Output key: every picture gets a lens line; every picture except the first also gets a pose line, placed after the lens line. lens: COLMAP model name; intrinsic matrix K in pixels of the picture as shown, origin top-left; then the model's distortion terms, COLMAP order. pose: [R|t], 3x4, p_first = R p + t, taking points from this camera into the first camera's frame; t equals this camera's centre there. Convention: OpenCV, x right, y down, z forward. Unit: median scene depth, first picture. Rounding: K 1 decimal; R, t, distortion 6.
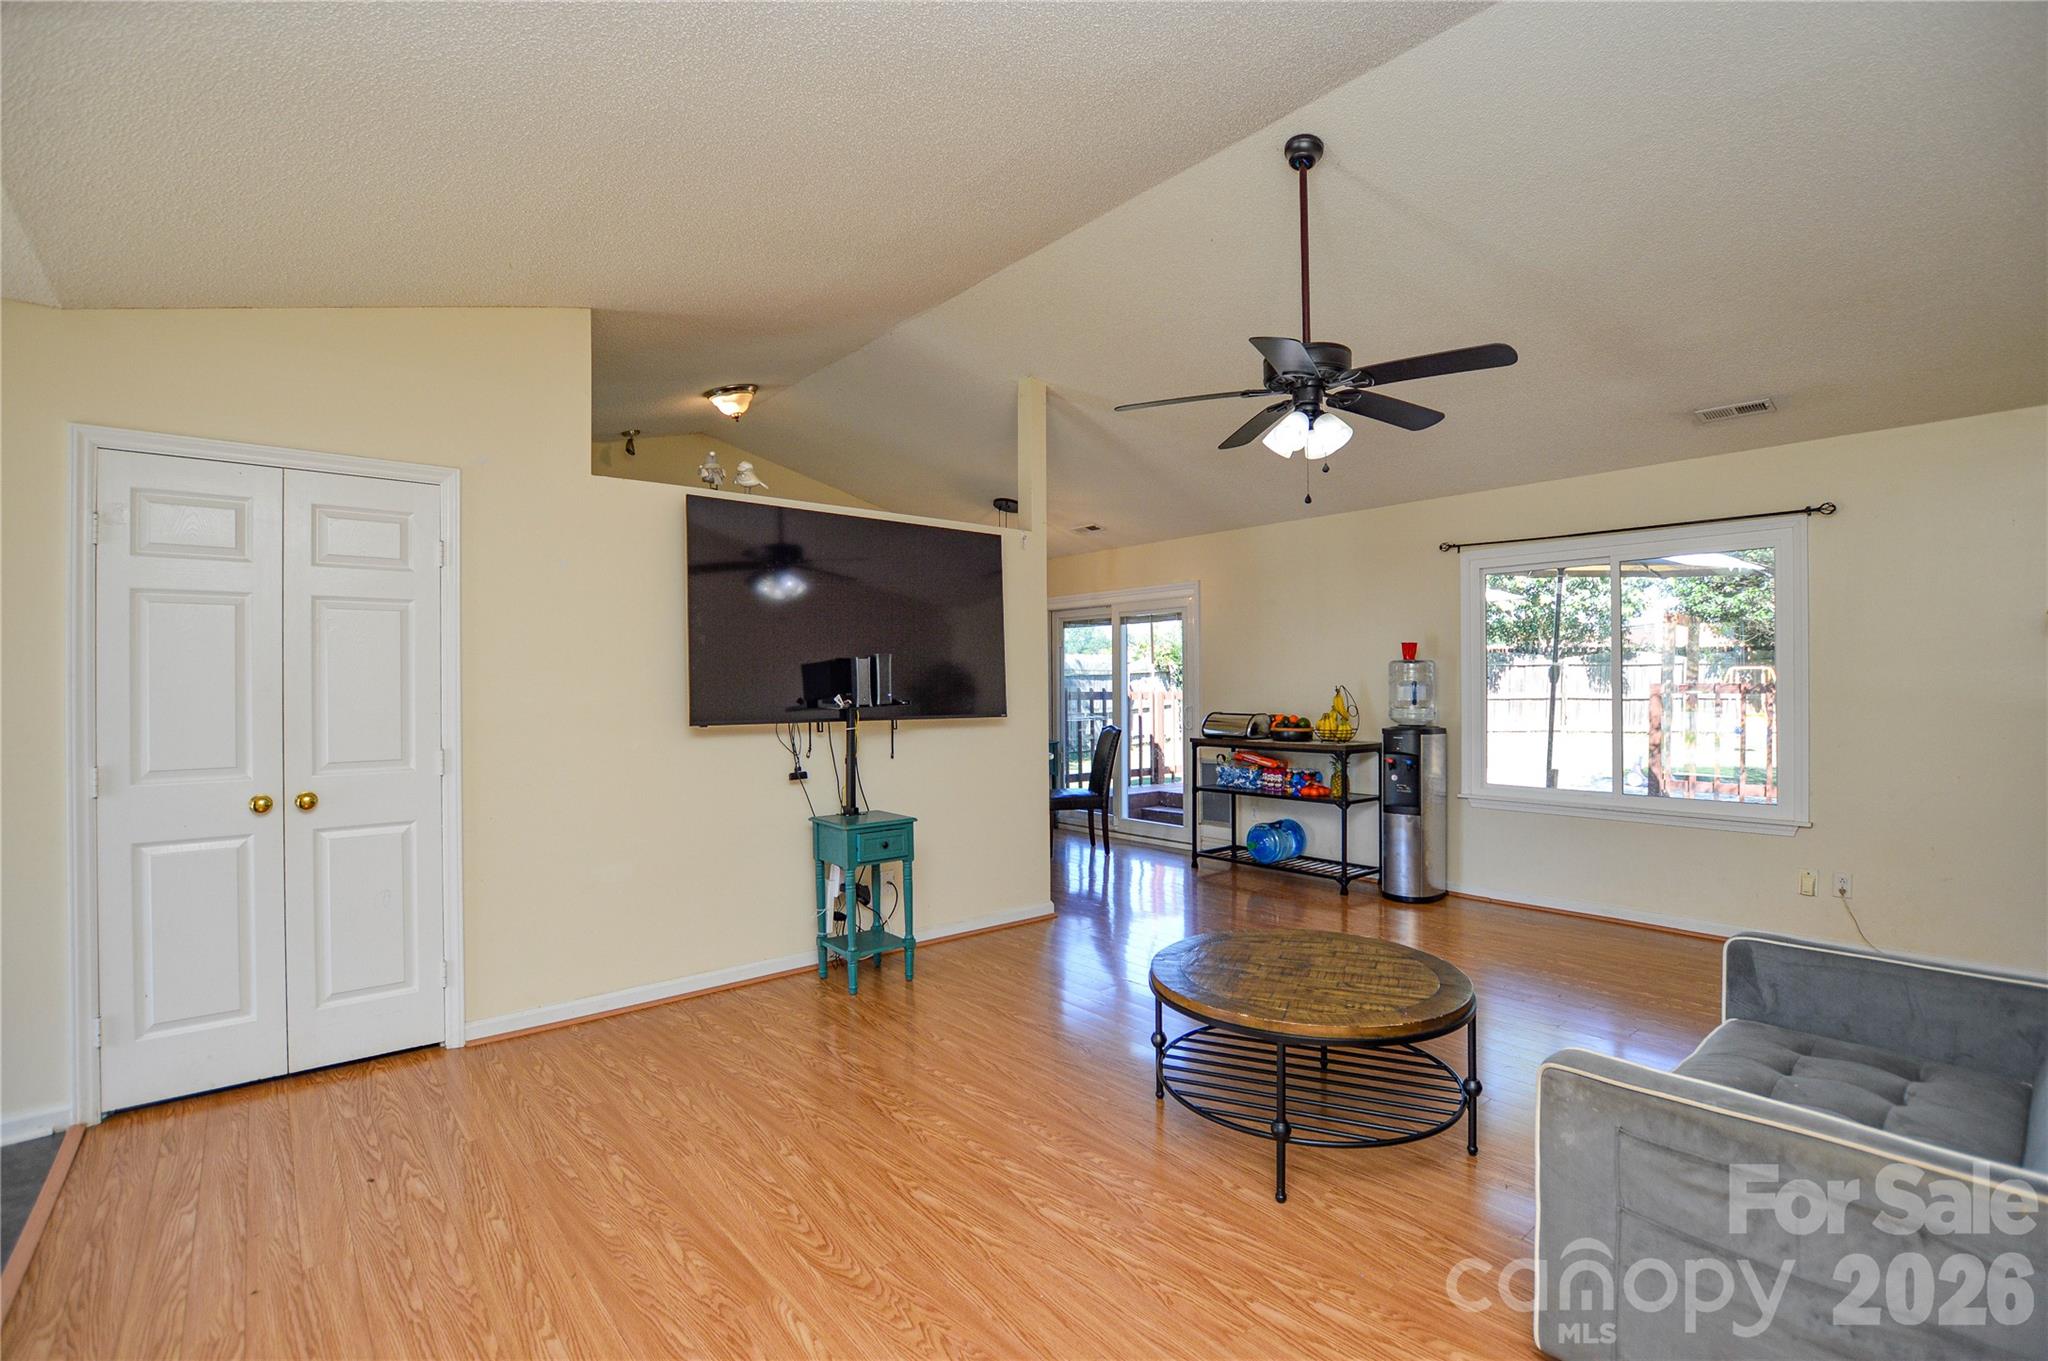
lens RADIAL K [[940.3, 0, 1024.0], [0, 940.3, 680.5], [0, 0, 1]] dist [-0.014823, 0.000159]
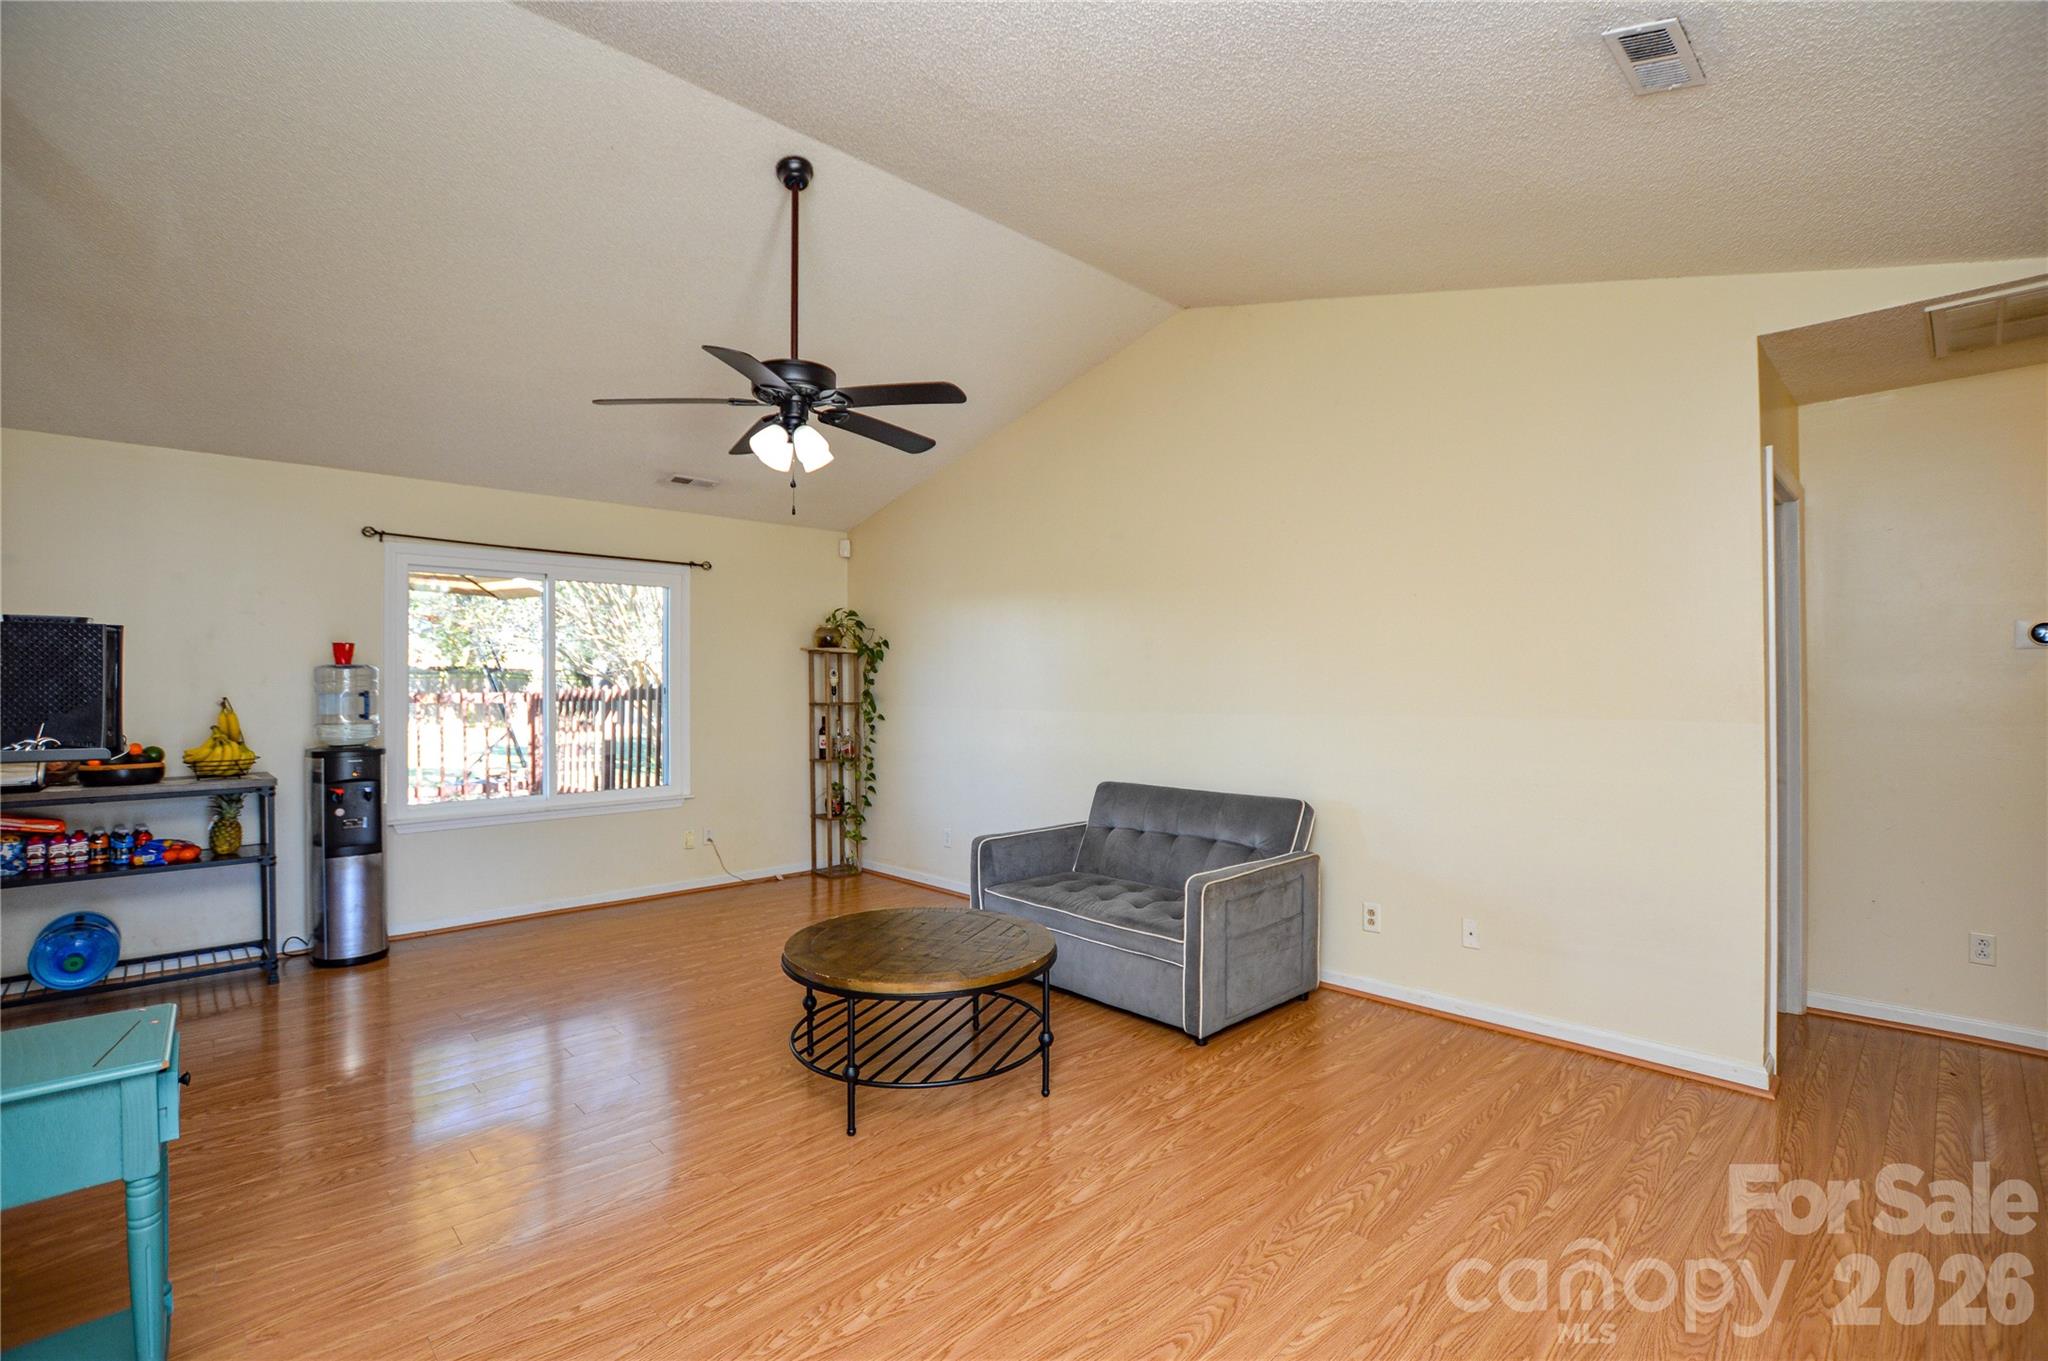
lens RADIAL K [[921.3, 0, 1024.0], [0, 921.3, 680.5], [0, 0, 1]] dist [-0.031135, 0.000214]
pose [[-0.070588, 0.010948, 0.997445, -0.541445], [0.006223, 0.999925, -0.010535, 0.004797], [-0.997486, 0.005464, -0.070651, 0.625090]]
